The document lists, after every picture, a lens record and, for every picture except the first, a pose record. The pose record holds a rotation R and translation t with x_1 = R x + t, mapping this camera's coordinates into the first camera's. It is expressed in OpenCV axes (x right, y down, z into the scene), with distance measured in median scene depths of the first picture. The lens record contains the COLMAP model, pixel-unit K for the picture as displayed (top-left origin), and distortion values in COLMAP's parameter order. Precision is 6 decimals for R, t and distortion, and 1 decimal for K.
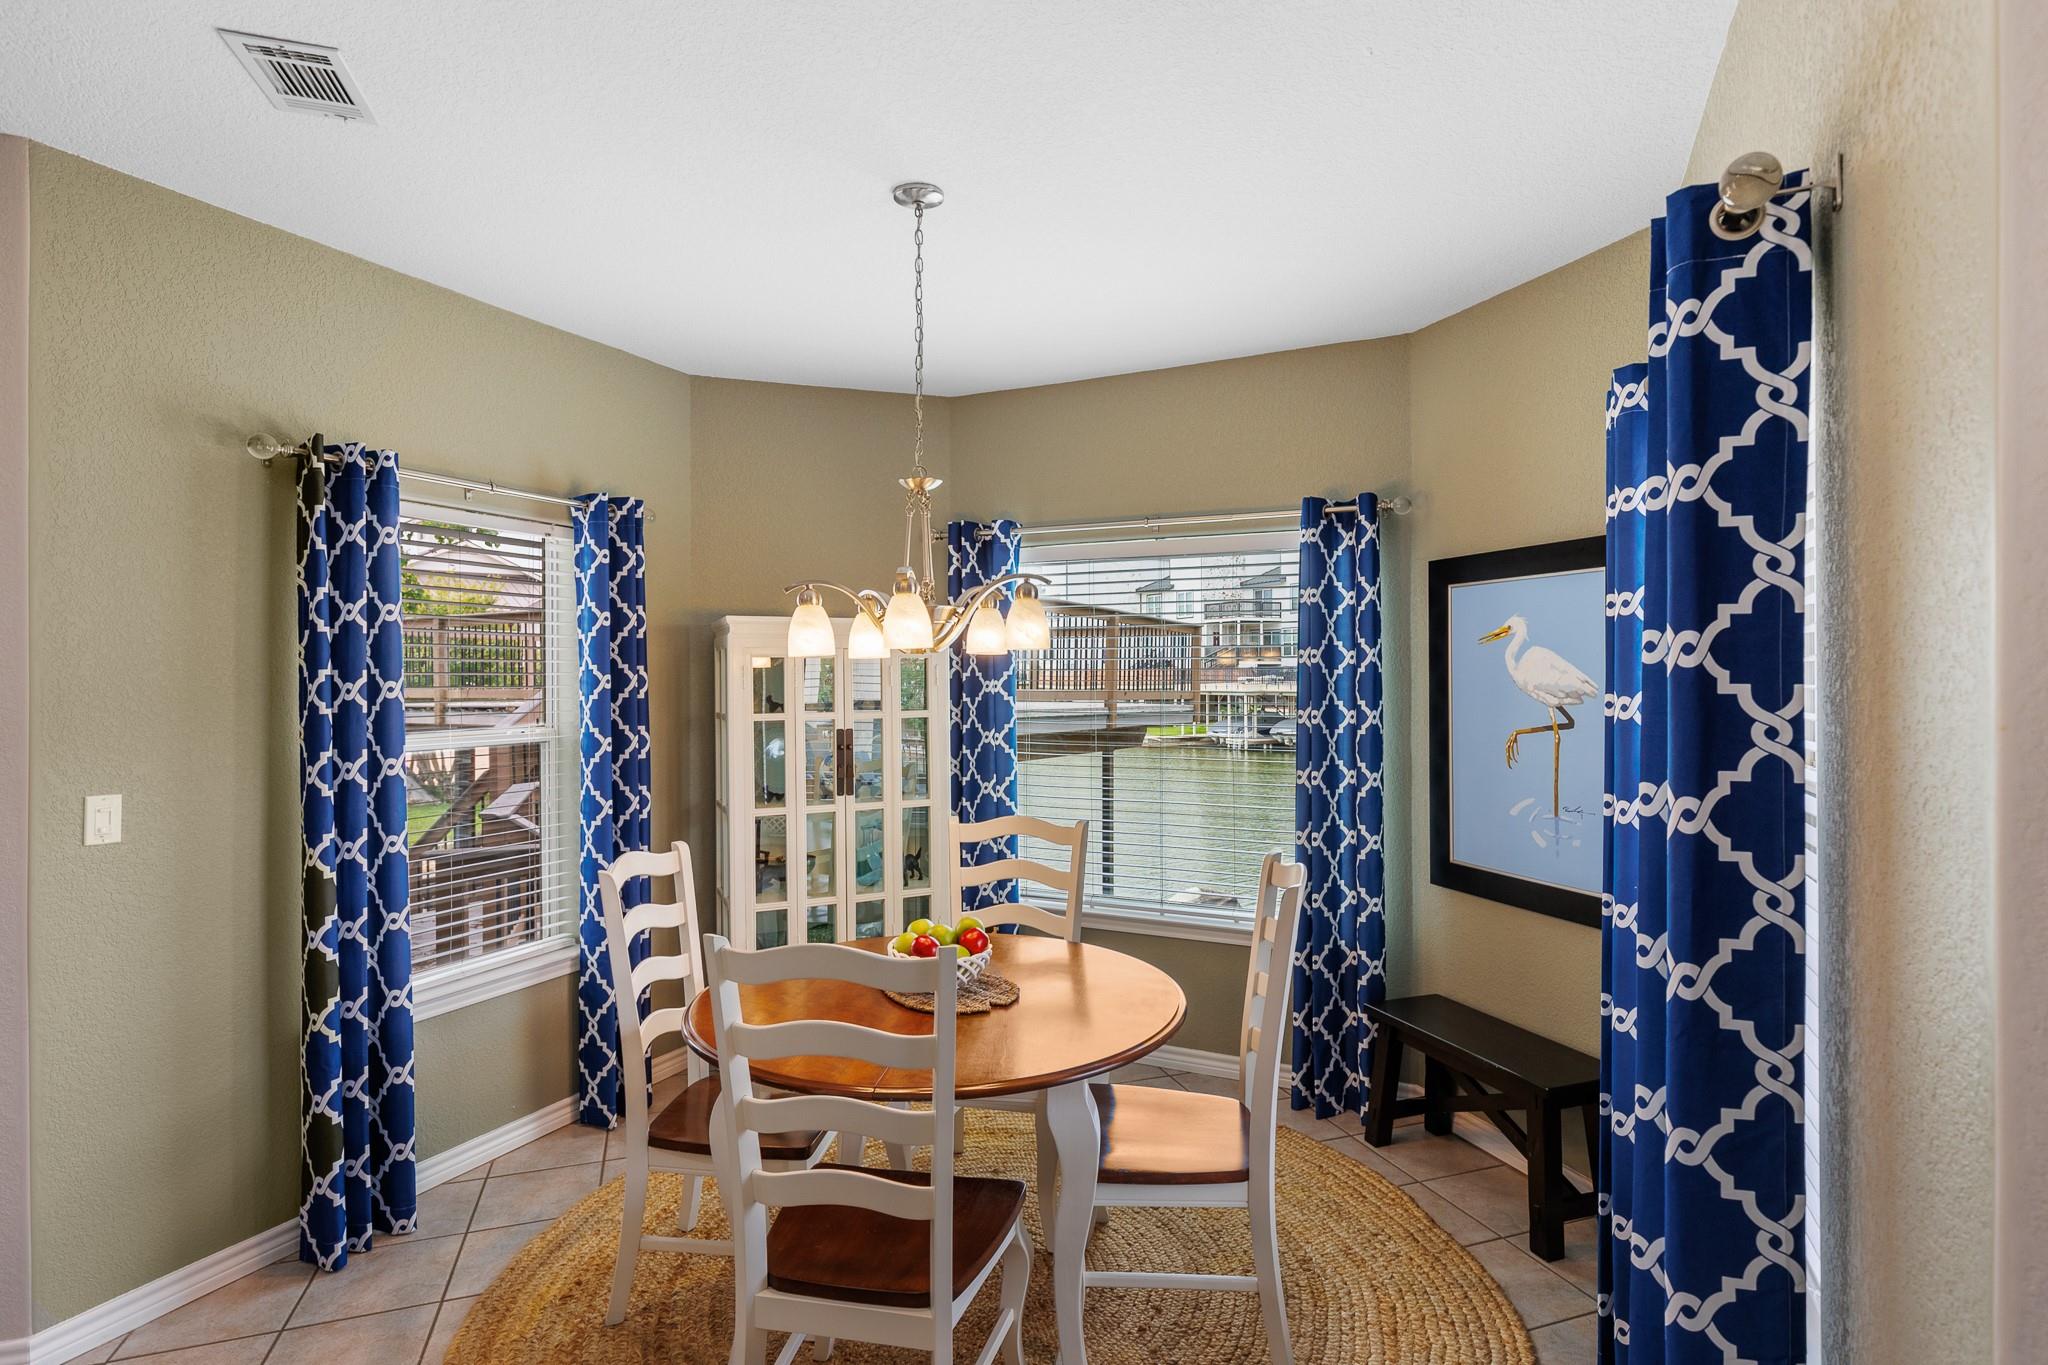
lens RADIAL K [[1030.9, 0, 1033.7], [0, 1030.9, 674.8], [0, 0, 1]] dist [-0.005274, -0.000175]
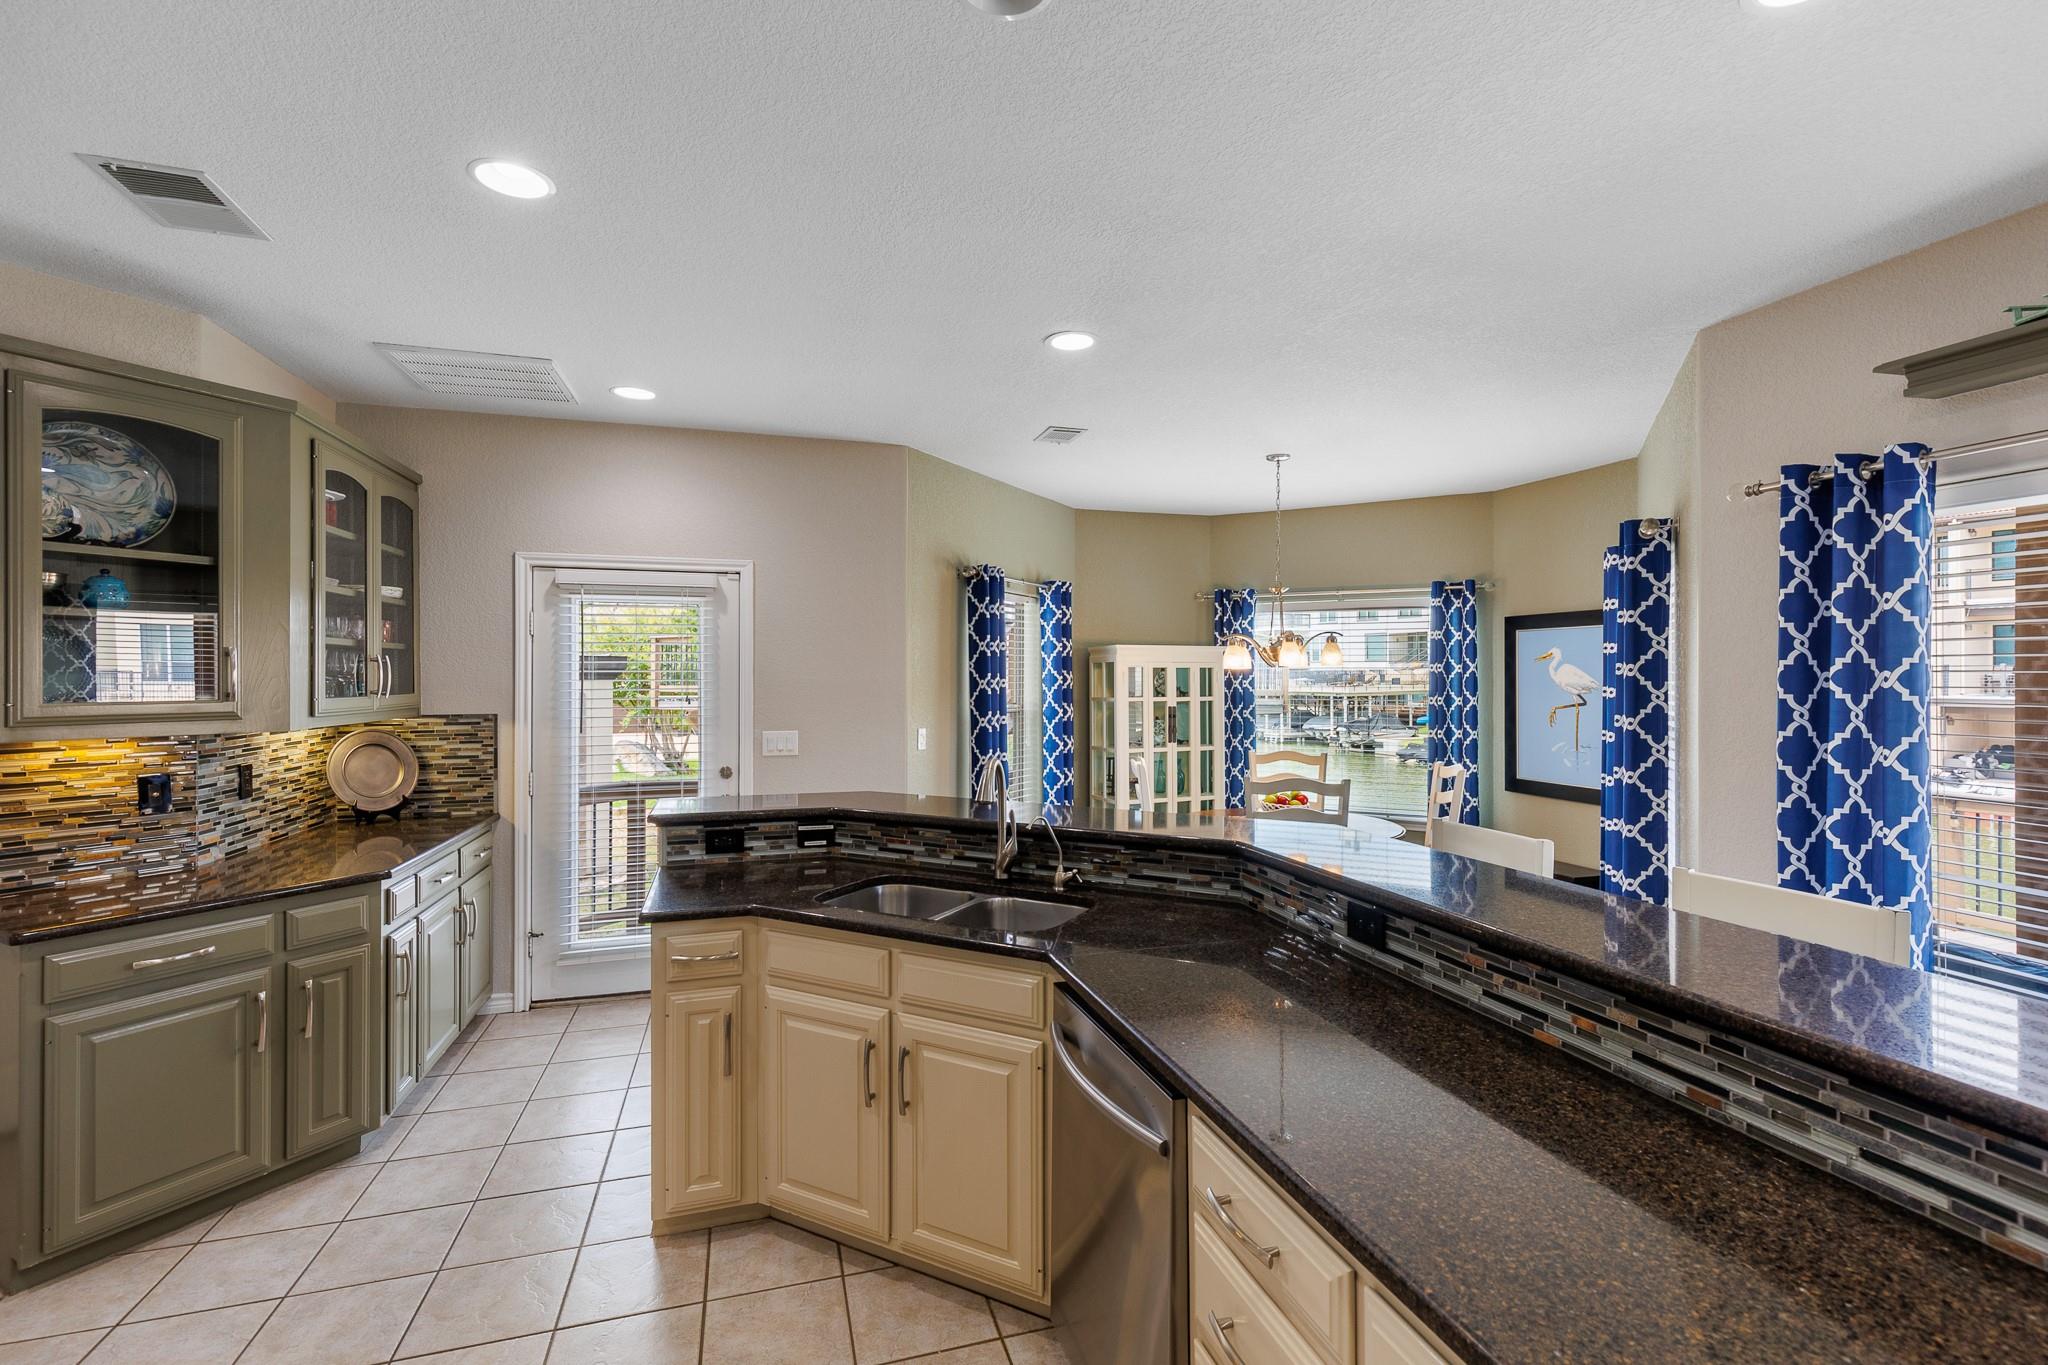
lens RADIAL K [[921.1, 0, 1029.7], [0, 921.1, 675.5], [0, 0, 1]] dist [0.003388, 0.000530]
pose [[0.998773, 0.004405, -0.049330, -0.409263], [-0.004460, 0.999990, -0.000998, 0.000933], [0.049325, 0.001217, 0.998782, -0.738064]]
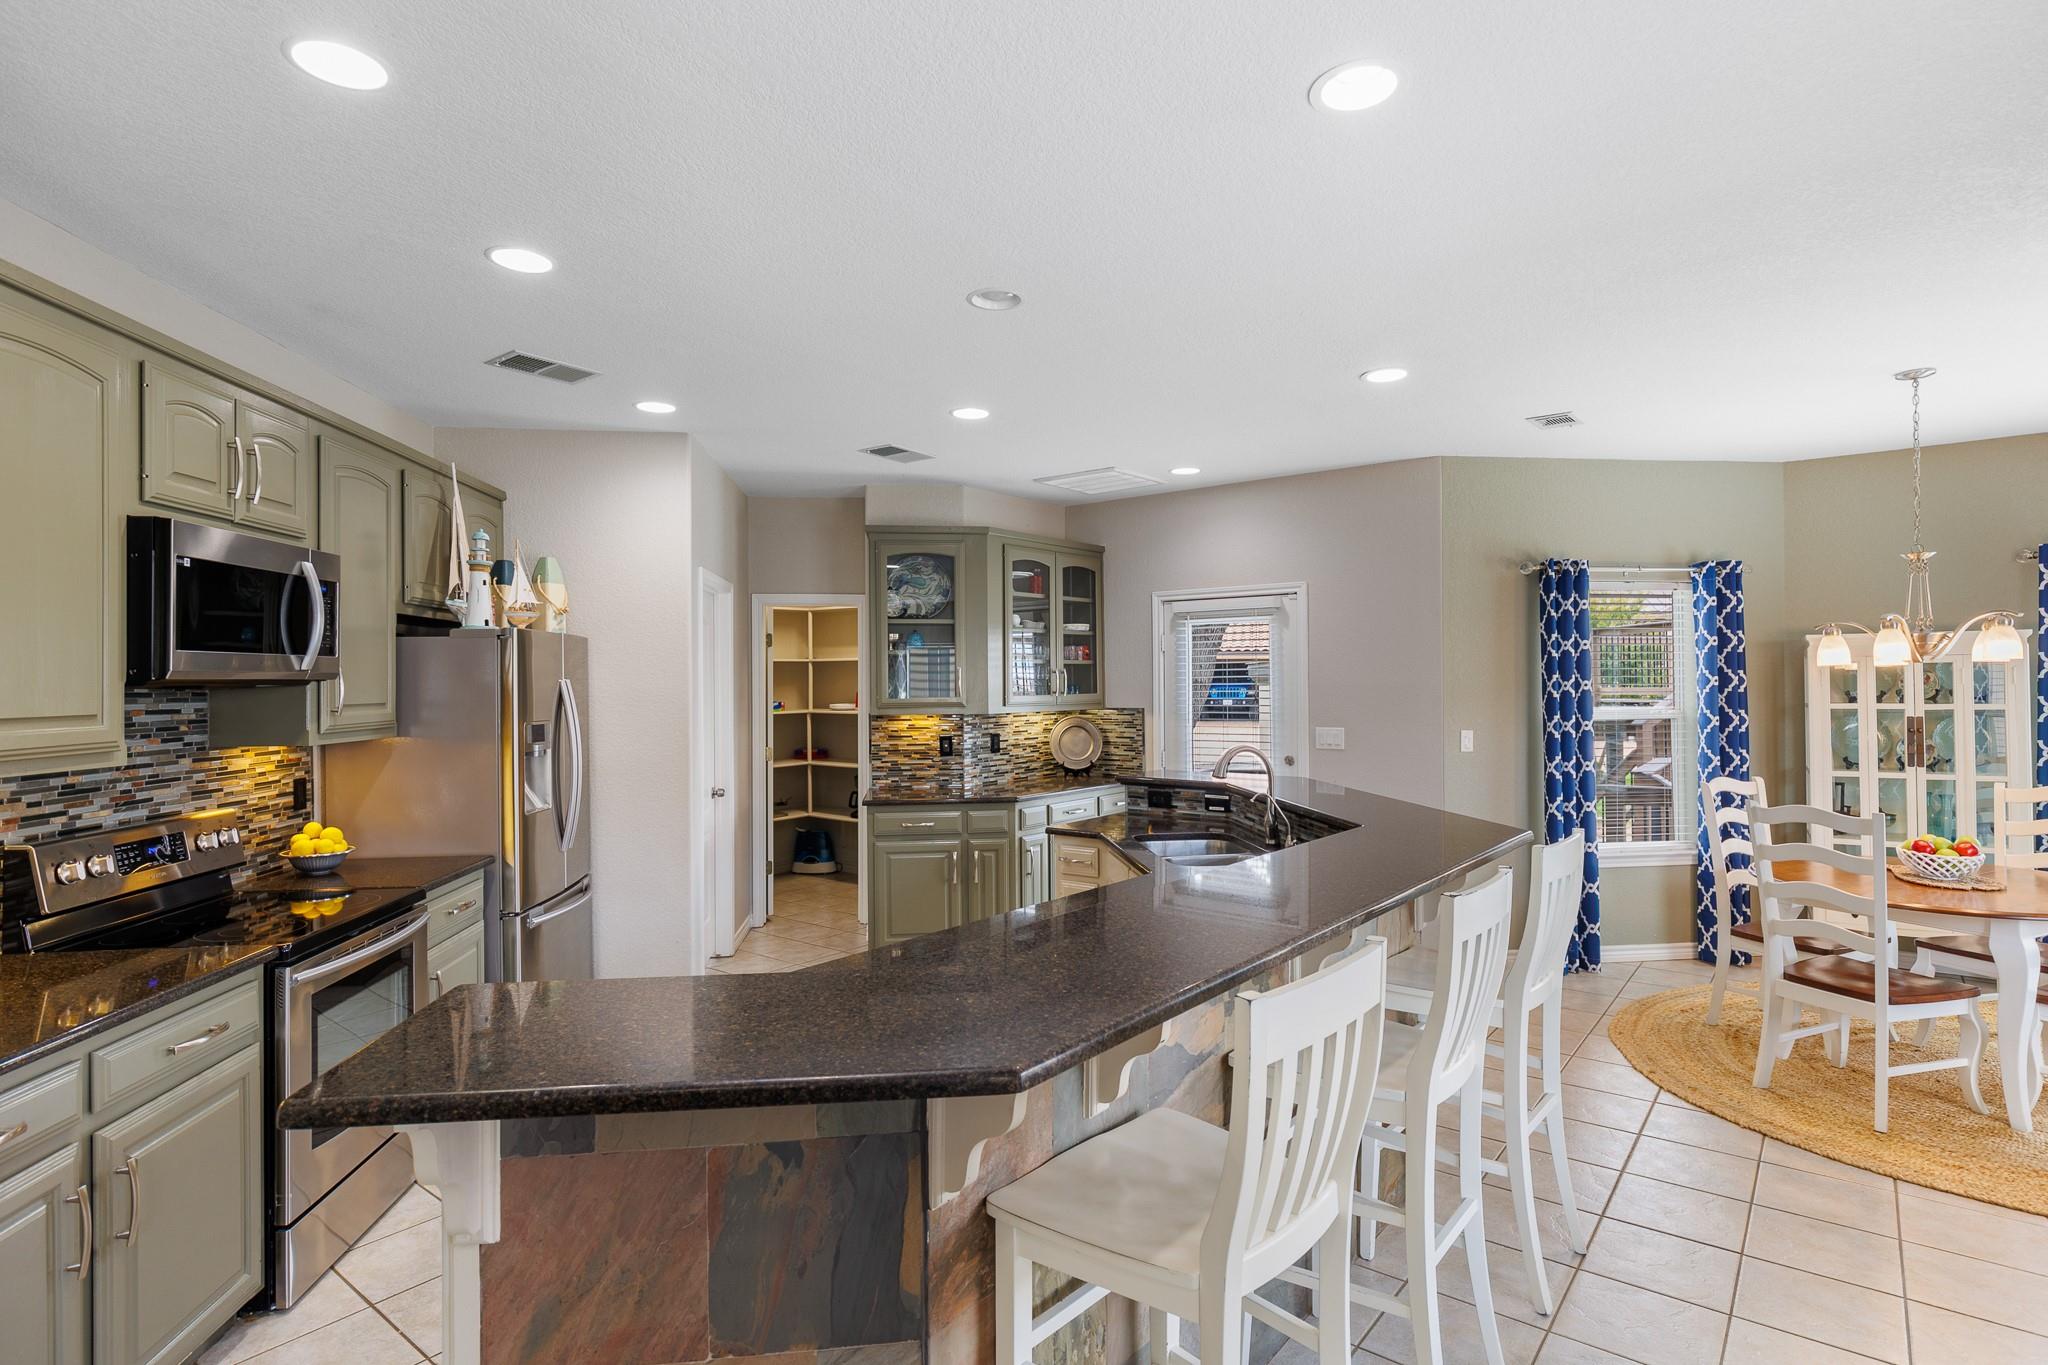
lens RADIAL K [[1030.9, 0, 1033.7], [0, 1030.9, 674.8], [0, 0, 1]] dist [-0.005274, -0.000175]
pose [[0.528937, -0.005530, -0.848643, 0.384722], [0.006000, 0.999978, -0.002777, -0.004630], [0.848640, -0.003623, 0.528959, -0.746589]]
